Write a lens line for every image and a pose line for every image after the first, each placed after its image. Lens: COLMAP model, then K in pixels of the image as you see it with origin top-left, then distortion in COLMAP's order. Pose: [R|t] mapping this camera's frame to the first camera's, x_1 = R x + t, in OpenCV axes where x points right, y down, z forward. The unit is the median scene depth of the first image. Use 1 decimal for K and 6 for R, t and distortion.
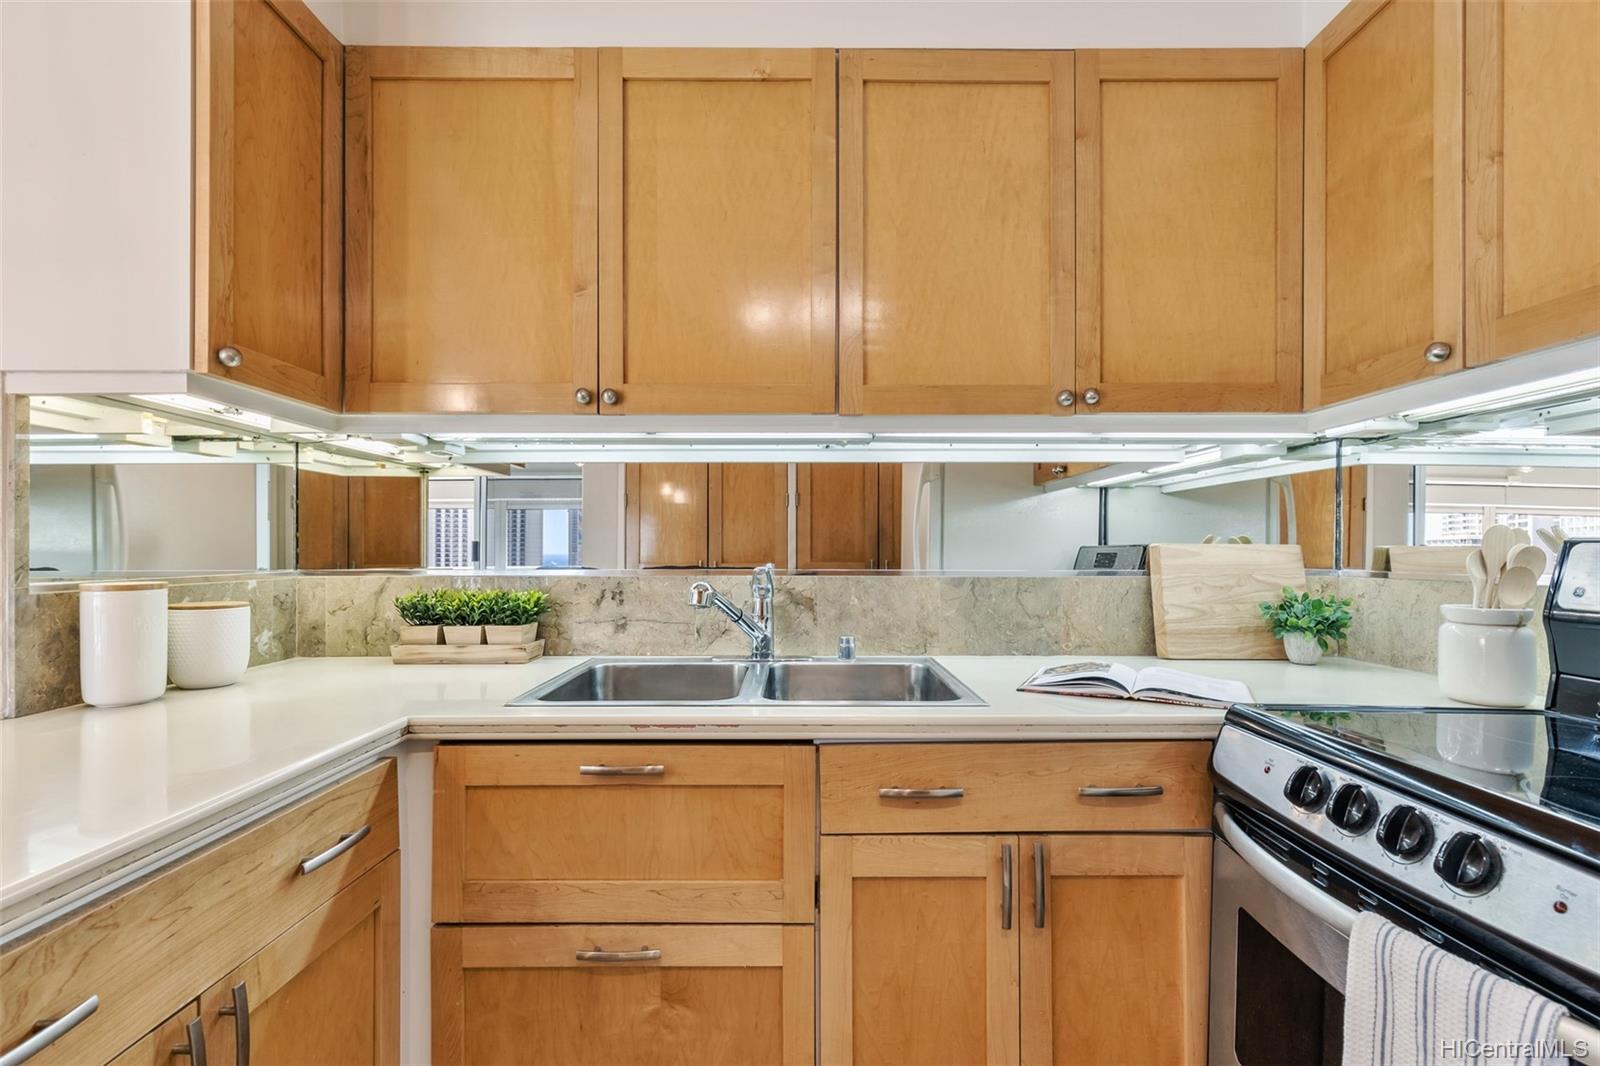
lens RADIAL K [[718.7, 0, 802.6], [0, 718.7, 548.5], [0, 0, 1]] dist [0.007728, -0.002718]
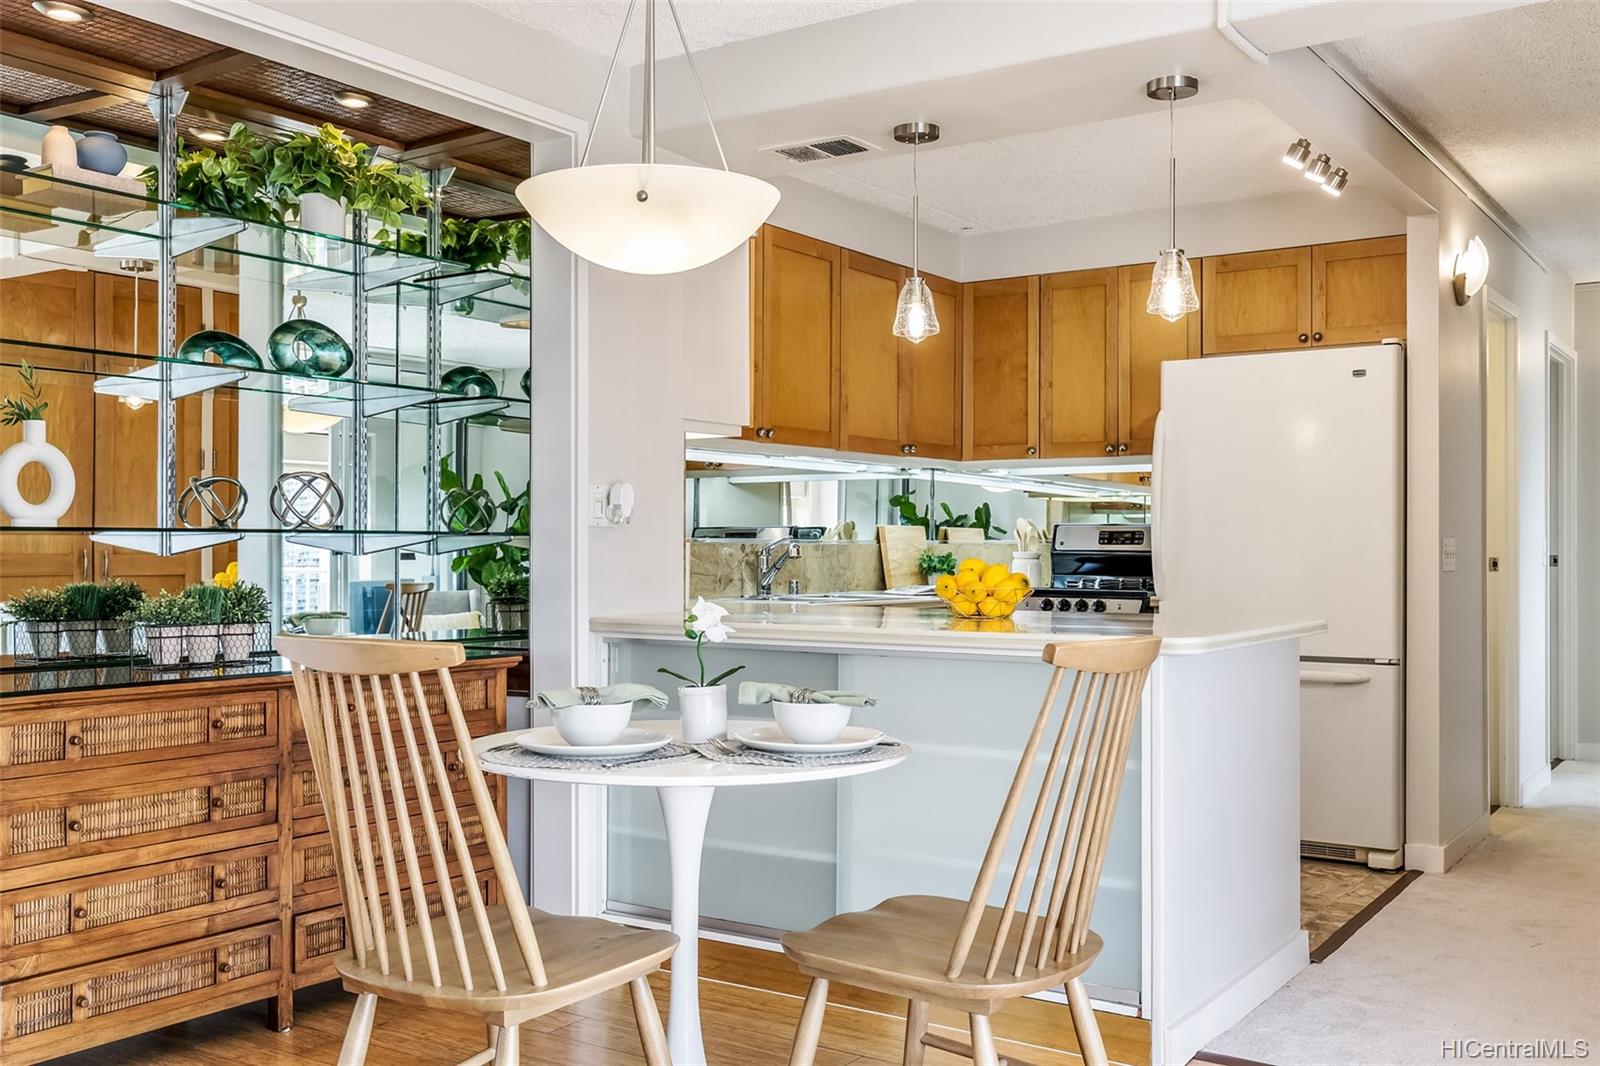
lens RADIAL K [[1528.4, 0, 796.7], [0, 1528.4, 541.4], [0, 0, 1]] dist [0.001641, 0.000000]
pose [[0.564696, 0.004555, 0.825286, -3.145526], [0.000382, 0.999983, -0.005780, 0.064361], [-0.825299, 0.003580, 0.564685, -1.061231]]
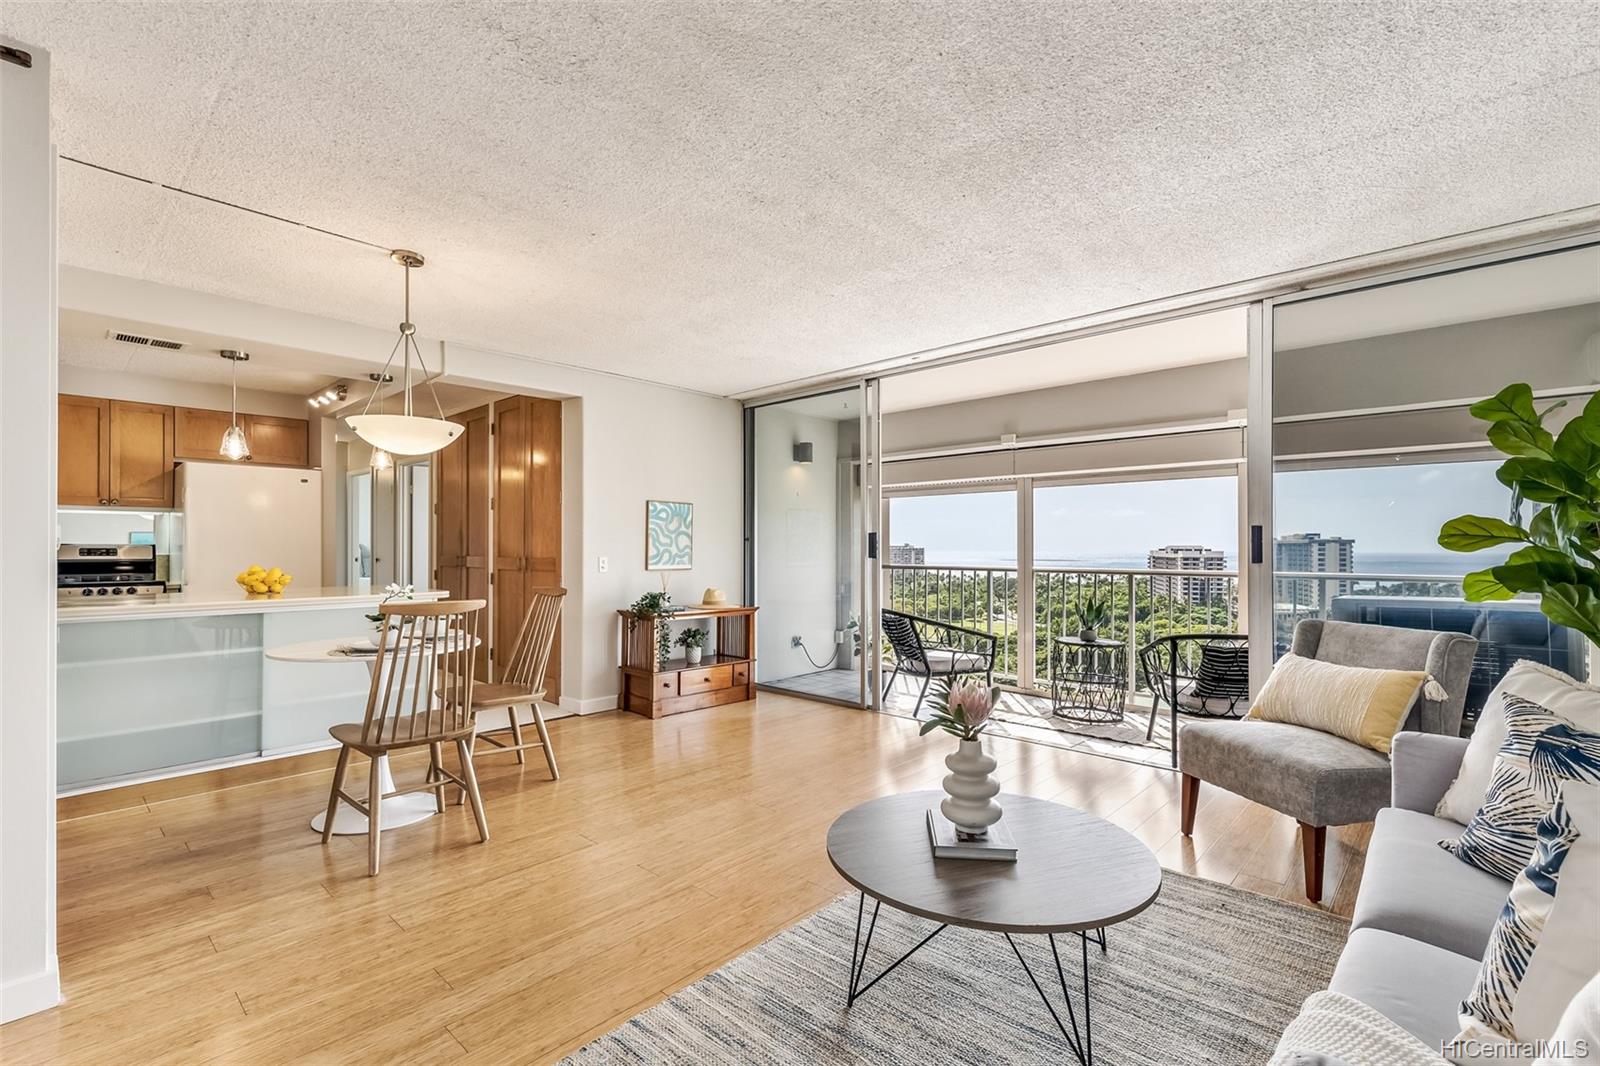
lens RADIAL K [[718.7, 0, 804.7], [0, 718.7, 543.5], [0, 0, 1]] dist [0.007728, -0.002718]
pose [[-0.733163, 0.005524, 0.680030, -4.028382], [0.002785, 0.999983, -0.005121, 0.017923], [-0.680047, -0.001860, -0.733166, 0.797254]]
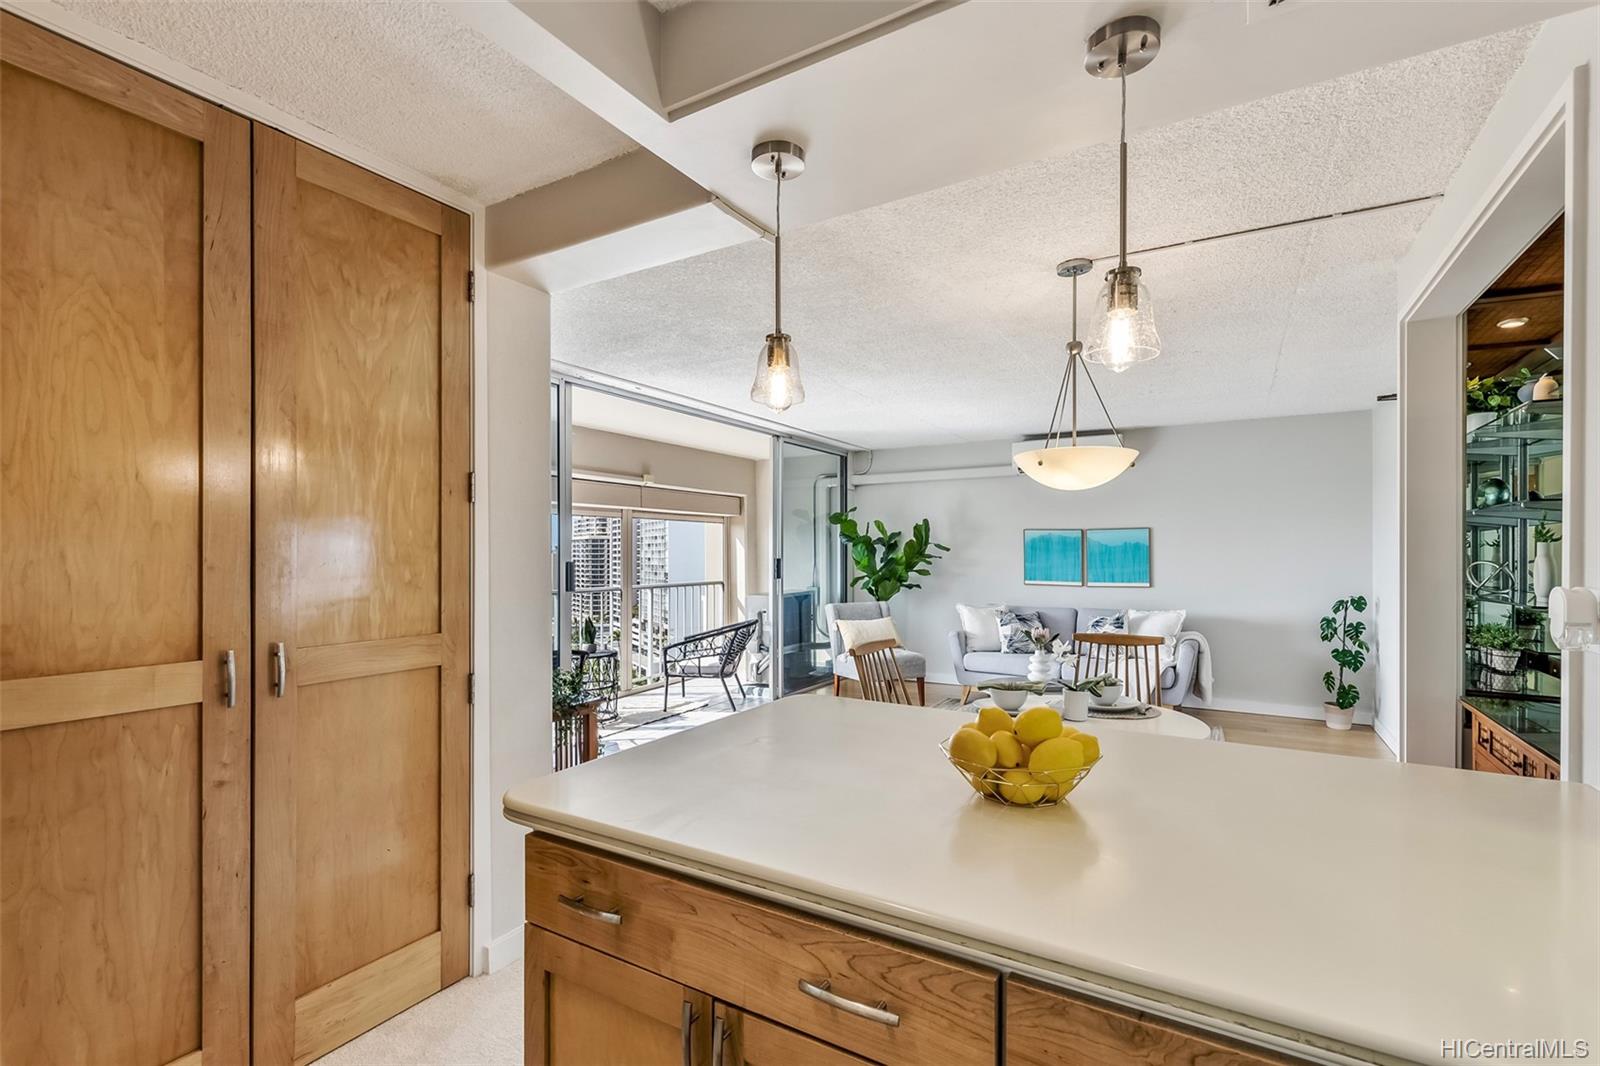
lens RADIAL K [[718.7, 0, 800.2], [0, 718.7, 555.3], [0, 0, 1]] dist [0.007728, -0.002718]
pose [[-0.510911, 0.007994, -0.859596, 0.114952], [0.000765, 0.999961, 0.008844, -0.105180], [0.859633, 0.003861, -0.510897, 0.378358]]
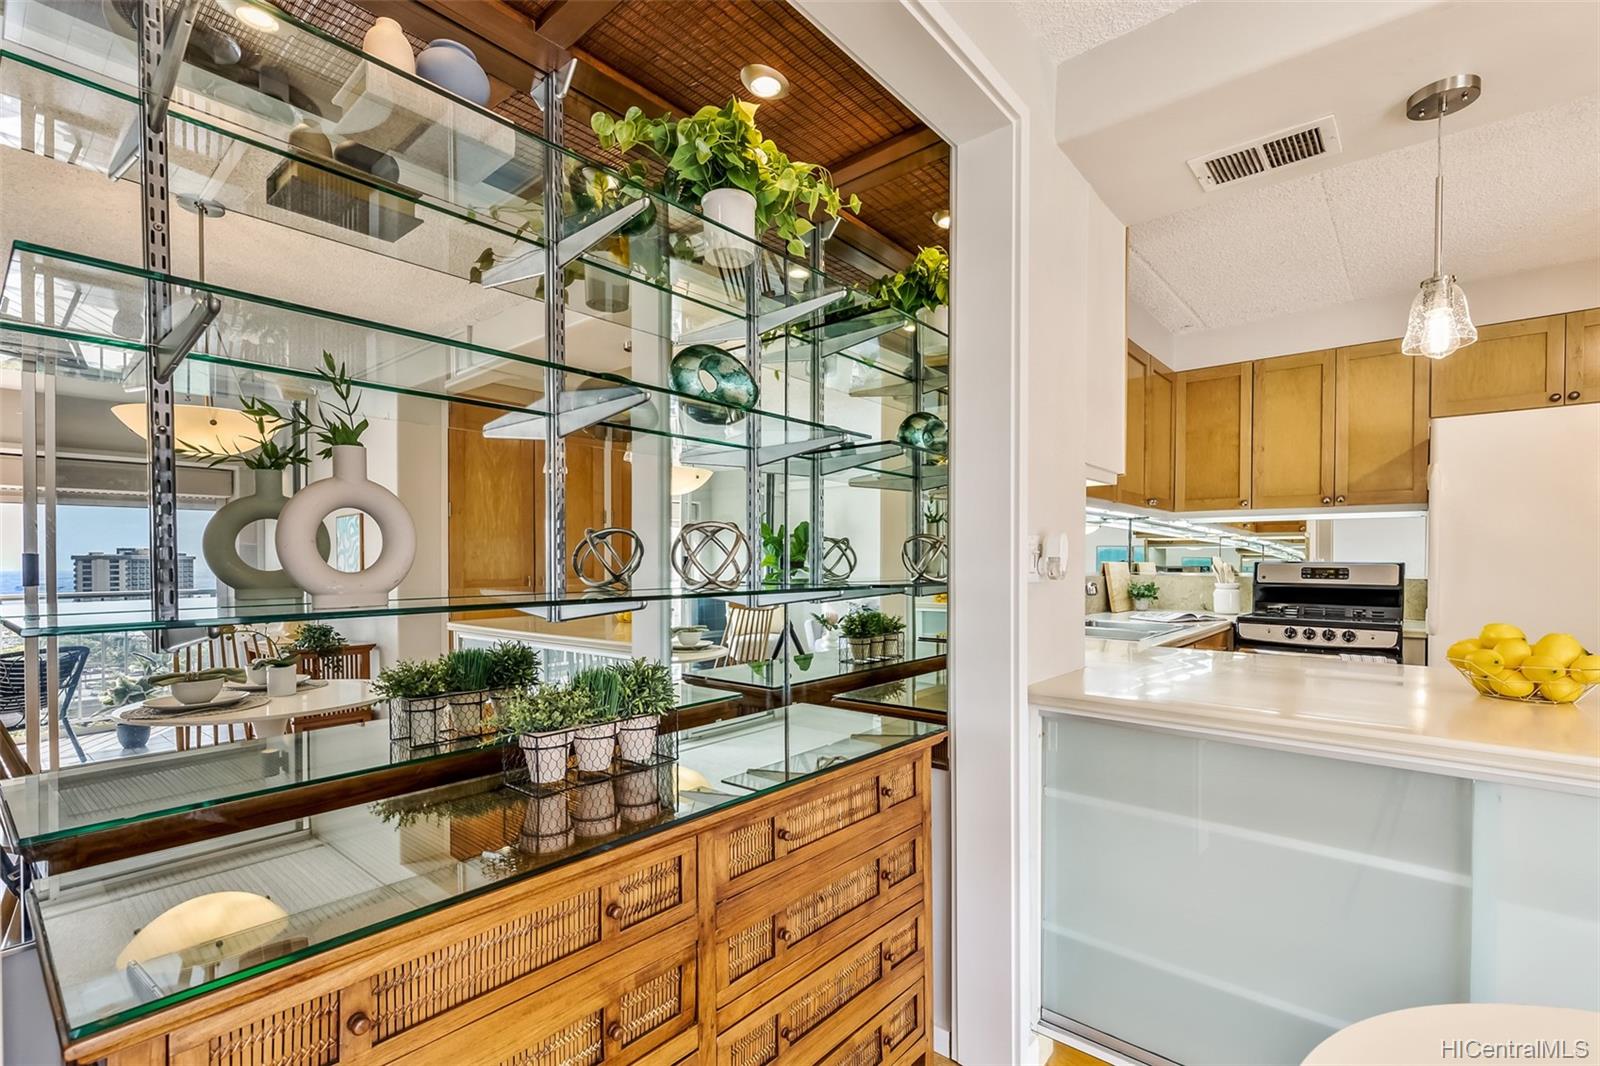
lens RADIAL K [[718.7, 0, 791.8], [0, 718.7, 573.0], [0, 0, 1]] dist [0.007728, -0.002718]
pose [[0.660950, -0.012592, 0.750325, -2.189945], [0.000790, 0.999870, 0.016084, -0.010767], [-0.750430, -0.010038, 0.660874, 0.303707]]
